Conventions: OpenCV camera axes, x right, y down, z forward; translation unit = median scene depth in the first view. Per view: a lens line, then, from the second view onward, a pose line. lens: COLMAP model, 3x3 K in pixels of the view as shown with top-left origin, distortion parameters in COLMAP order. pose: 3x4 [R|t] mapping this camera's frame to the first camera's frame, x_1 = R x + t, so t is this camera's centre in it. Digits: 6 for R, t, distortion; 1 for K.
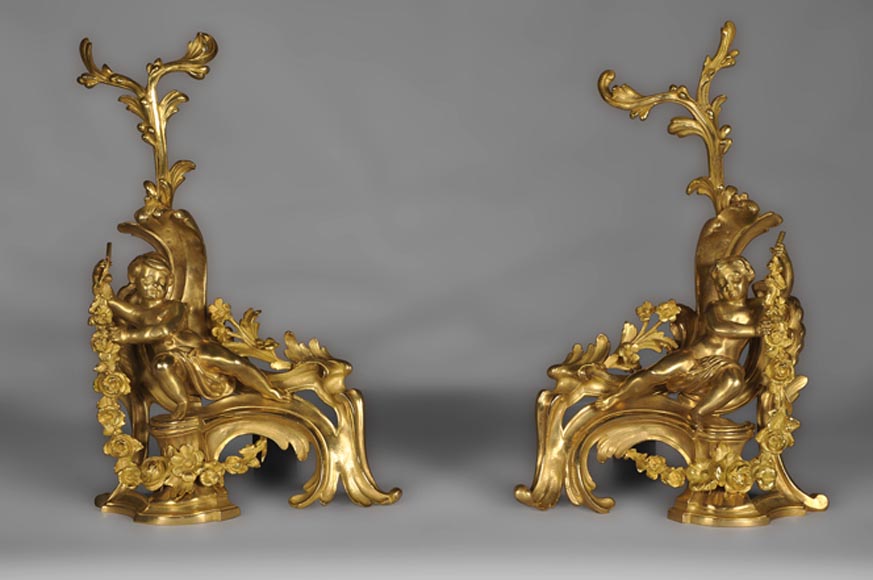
lens RADIAL K [[2465.4, 0, 440.0], [0, 2465.4, 286.2], [0, 0, 1]] dist [0.838210, 0.000000]
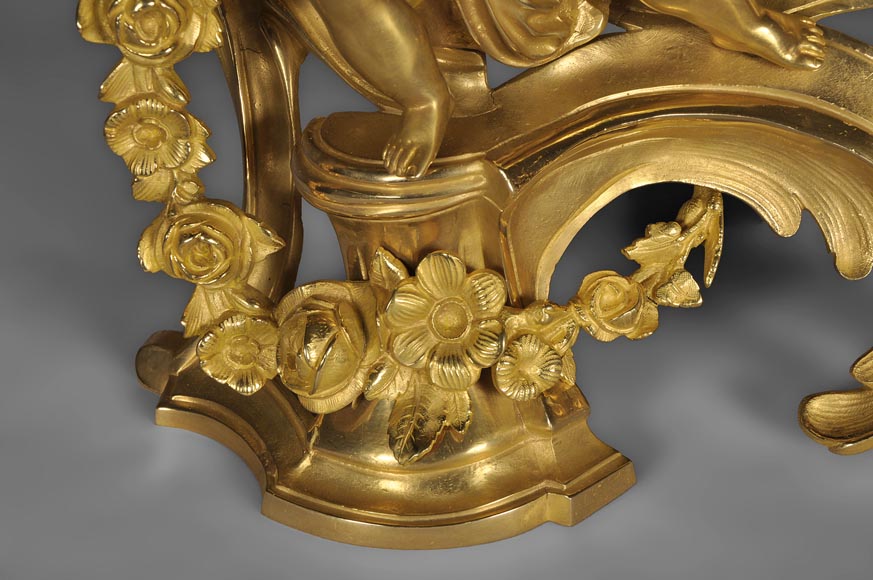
lens RADIAL K [[1961.7, 0, 432.6], [0, 1961.7, 294.2], [0, 0, 1]] dist [0.435911, 0.000000]
pose [[0.998898, 0.006443, -0.046494, -0.092081], [0.010775, 0.932613, 0.360718, -0.007498], [0.045685, -0.360822, 0.931515, 0.798562]]
